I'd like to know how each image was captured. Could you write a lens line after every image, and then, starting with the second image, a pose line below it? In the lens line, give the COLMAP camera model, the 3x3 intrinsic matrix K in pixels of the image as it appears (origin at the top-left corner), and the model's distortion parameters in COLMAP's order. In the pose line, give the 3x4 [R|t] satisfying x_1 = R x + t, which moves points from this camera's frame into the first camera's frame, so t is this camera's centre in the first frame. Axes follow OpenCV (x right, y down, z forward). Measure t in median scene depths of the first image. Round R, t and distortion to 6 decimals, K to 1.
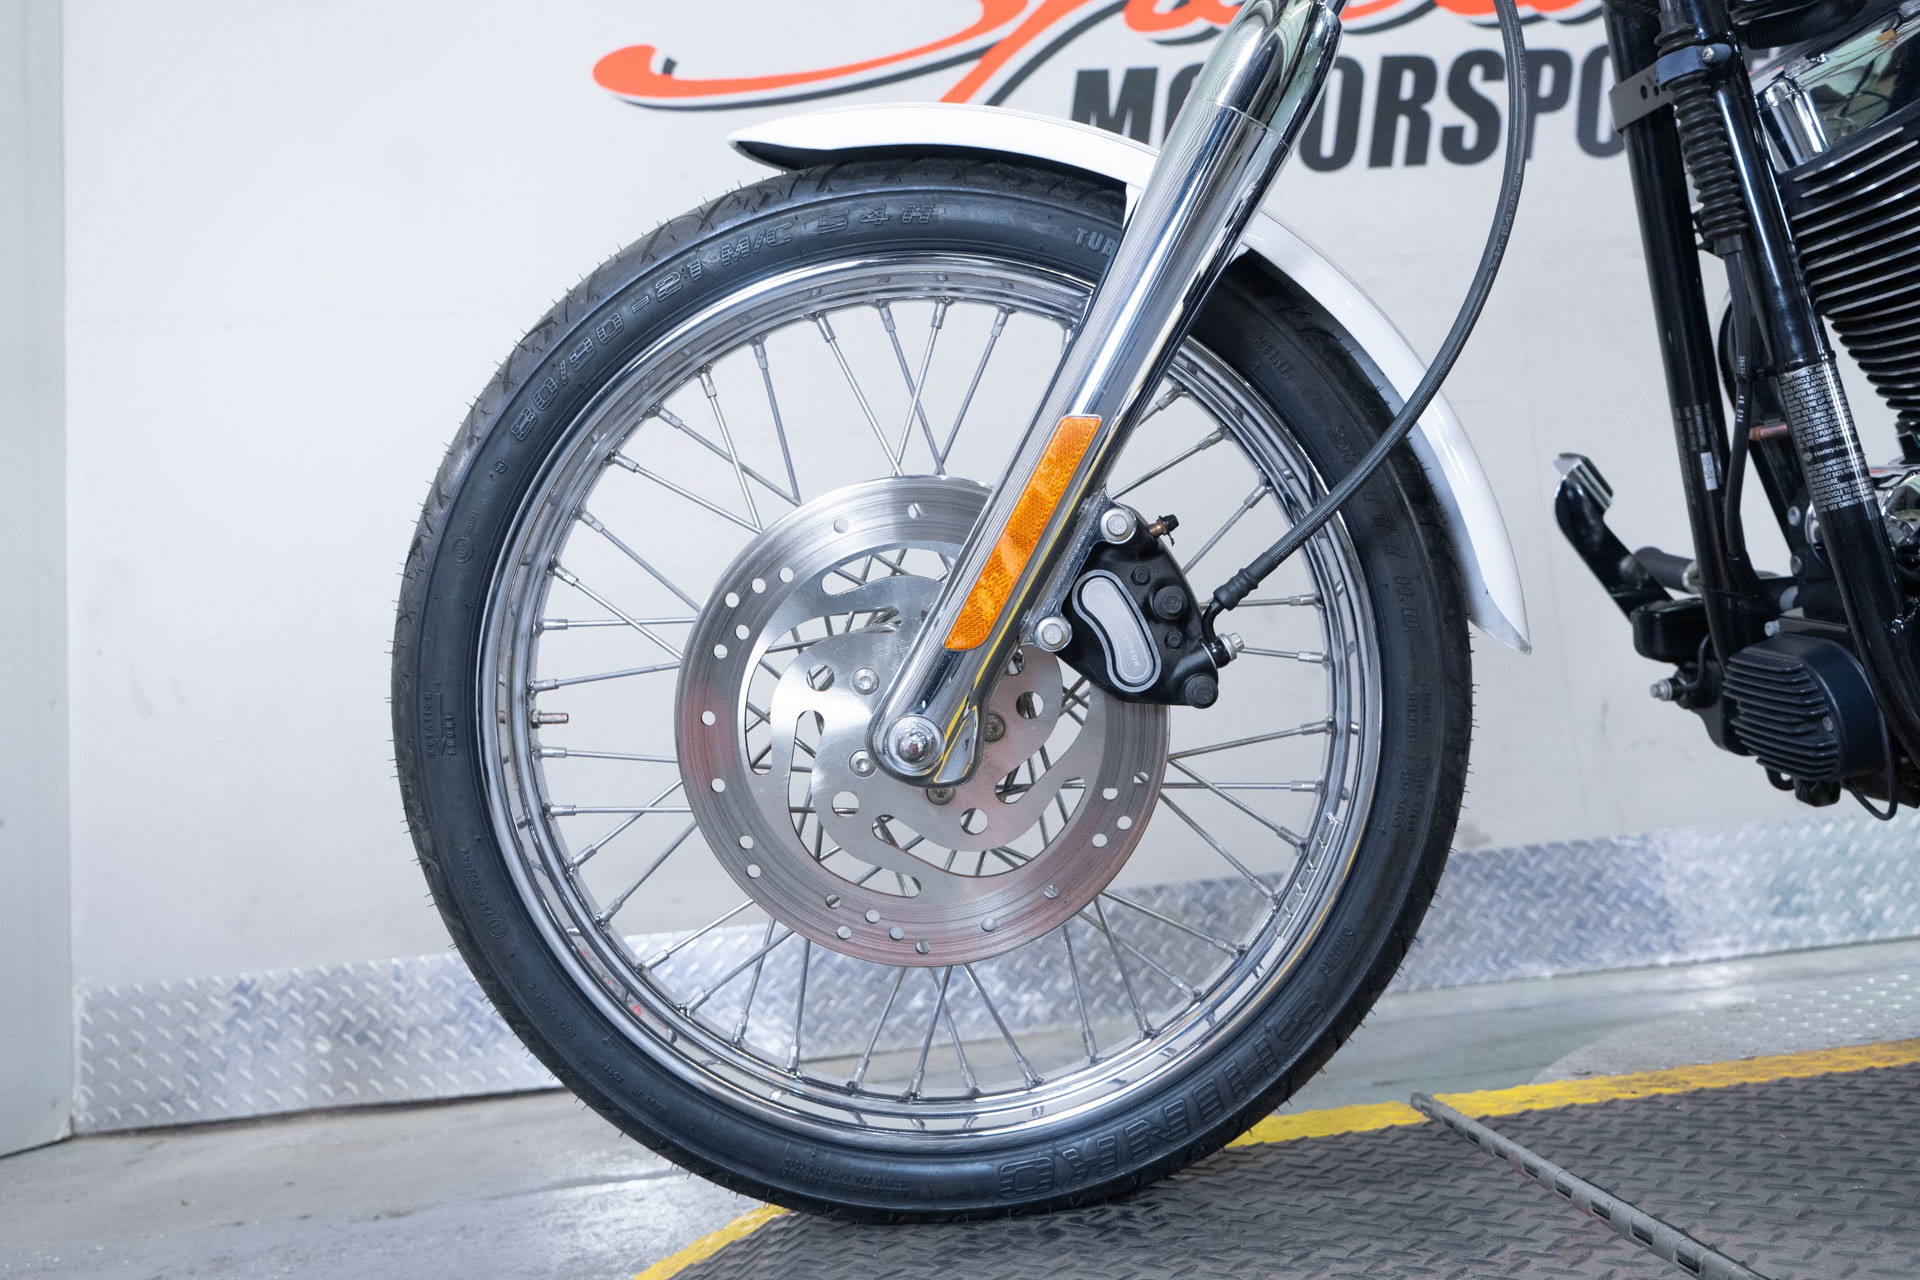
lens RADIAL K [[1604.8, 0, 963.2], [0, 1604.8, 644.1], [0, 0, 1]] dist [-0.013988, 0.024406]
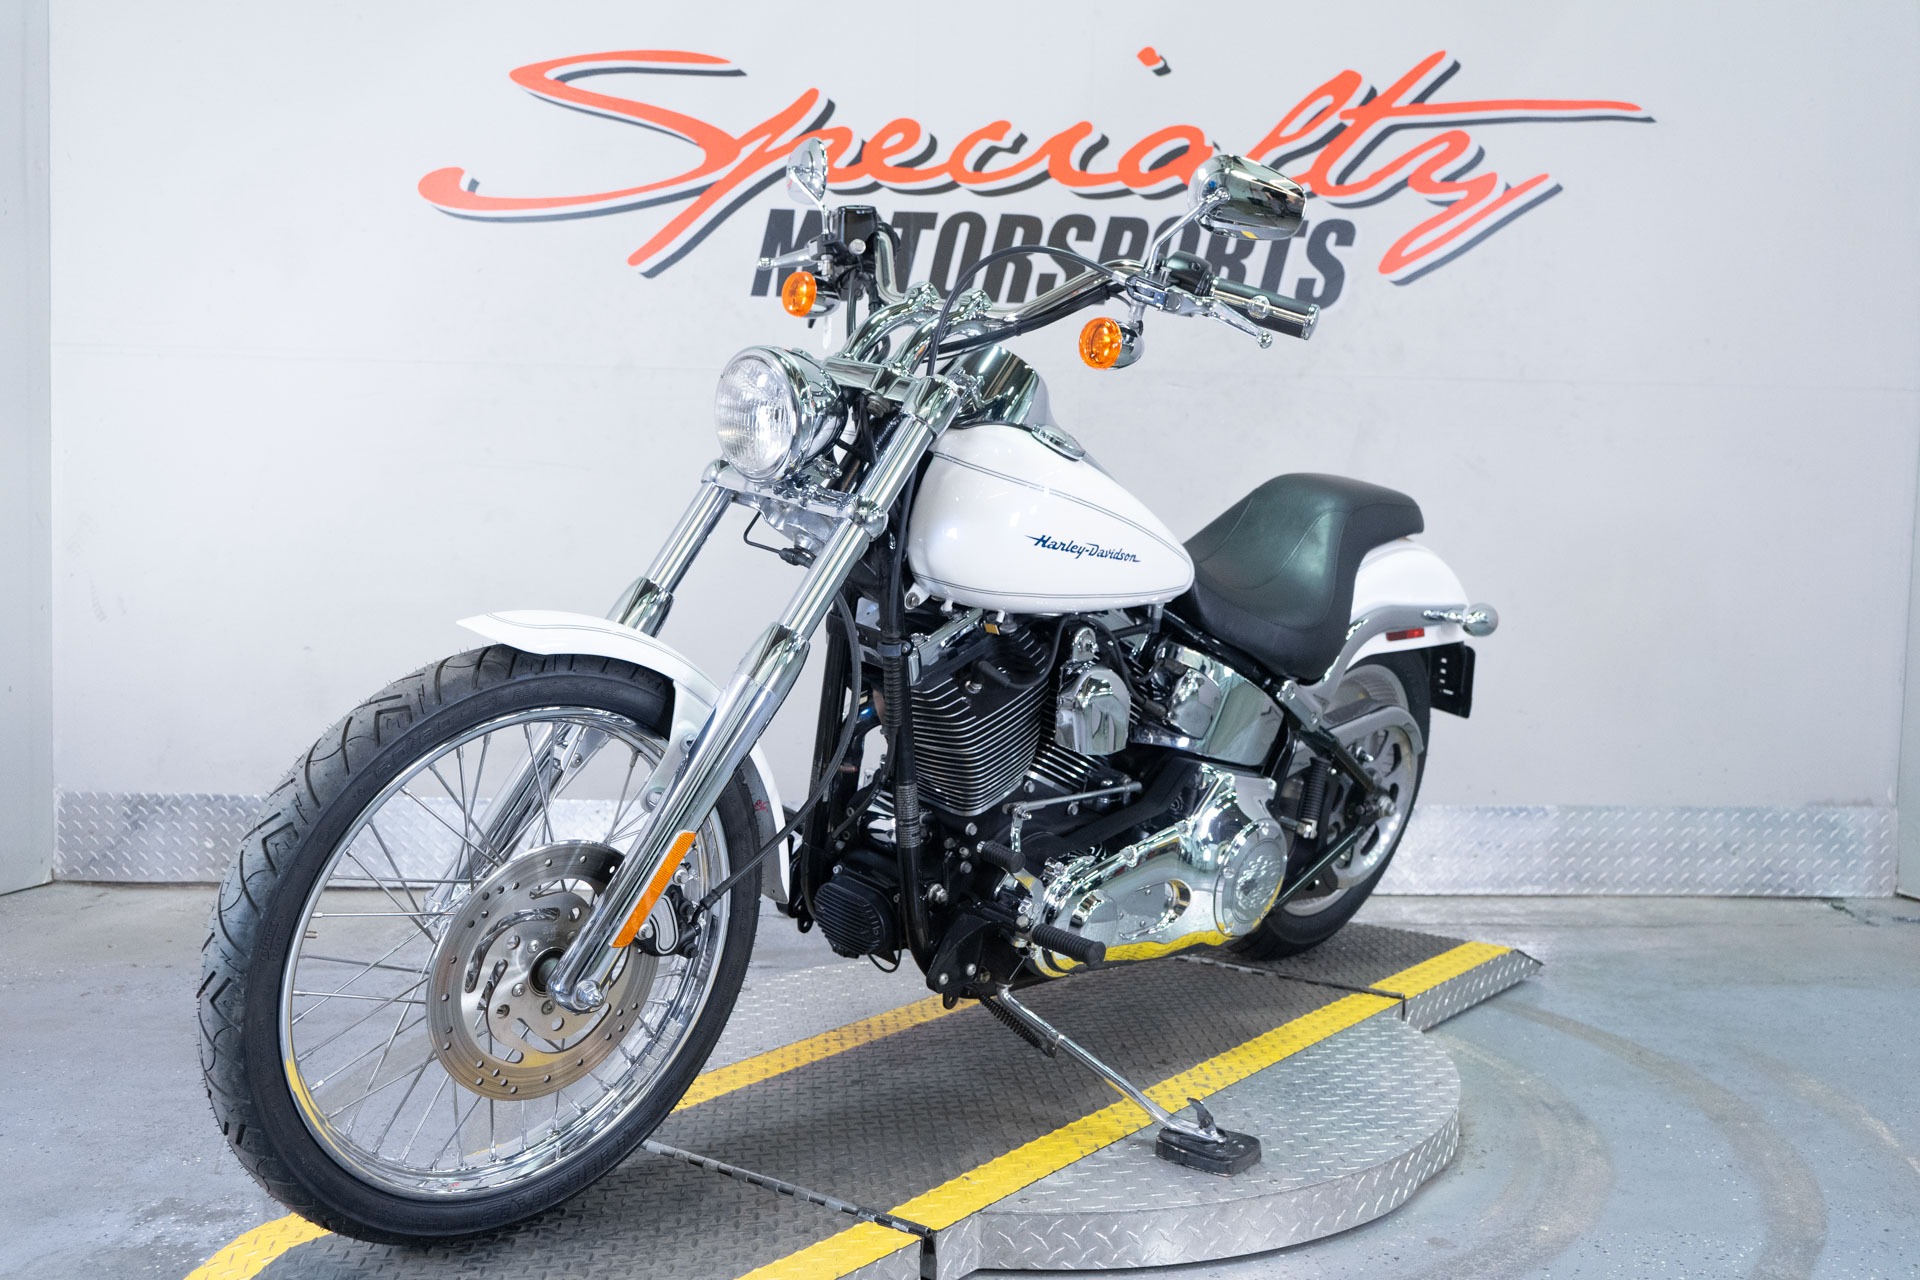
lens RADIAL K [[1898.3, 0, 945.8], [0, 1898.3, 636.7], [0, 0, 1]] dist [0.003266, 0.000000]
pose [[0.991545, 0.111098, -0.067049, 0.408718], [-0.096316, 0.976369, 0.193461, -0.368676], [0.086958, -0.185367, 0.978814, -0.700396]]
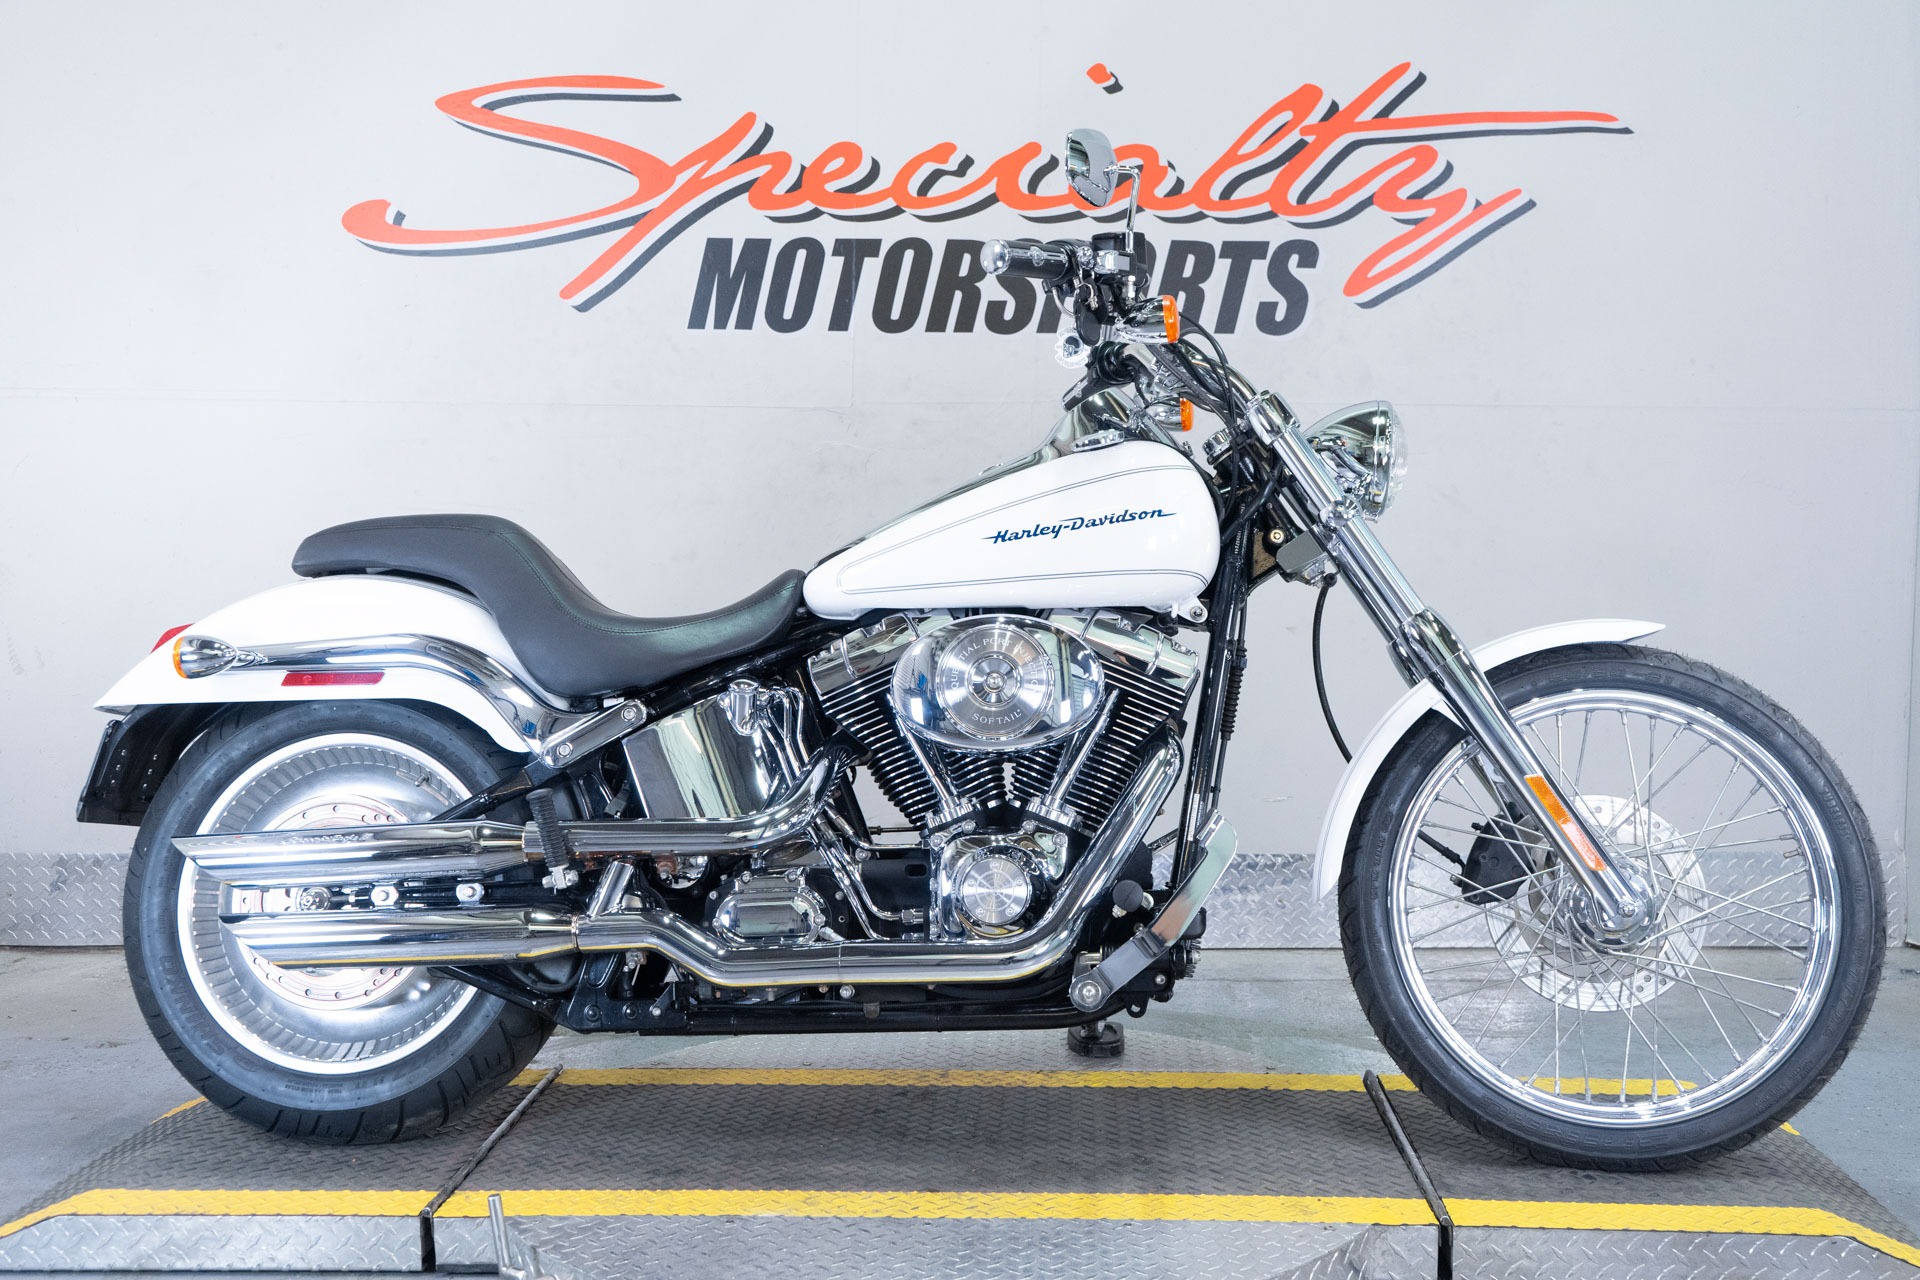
lens RADIAL K [[1883.6, 0, 947.7], [0, 1883.6, 638.7], [0, 0, 1]] dist [0.006666, 0.000000]
pose [[0.991295, 0.098878, -0.086928, 0.480222], [-0.082206, 0.980599, 0.177953, -0.365964], [0.102837, -0.169258, 0.980192, -0.598973]]
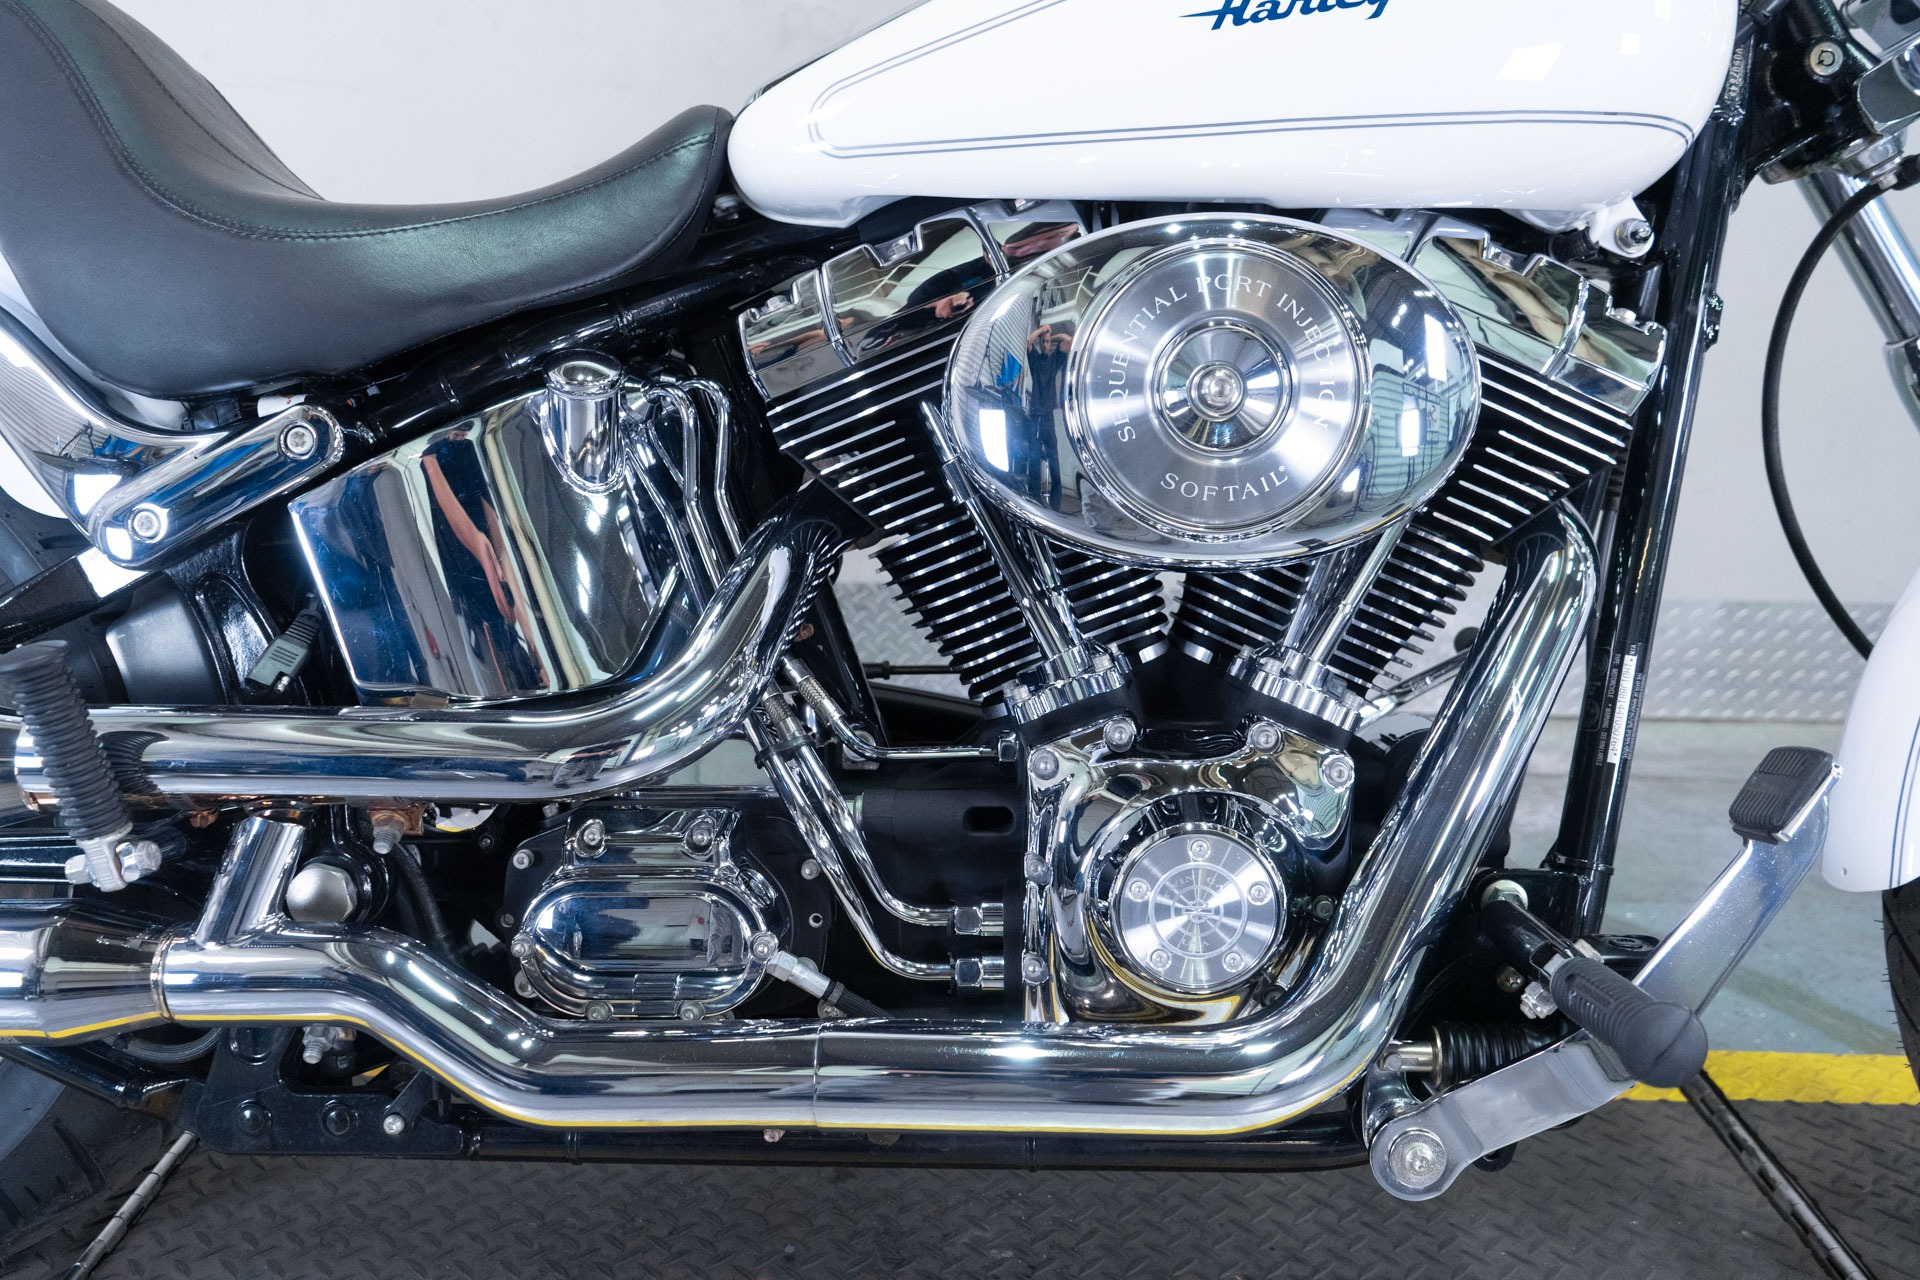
lens RADIAL K [[1544.7, 0, 906.0], [0, 1544.7, 603.5], [0, 0, 1]] dist [-0.012011, 0.011296]
pose [[0.990345, 0.134456, -0.033735, 0.374744], [-0.113305, 0.925339, 0.361814, -0.236716], [0.079864, -0.354498, 0.931640, 0.050623]]
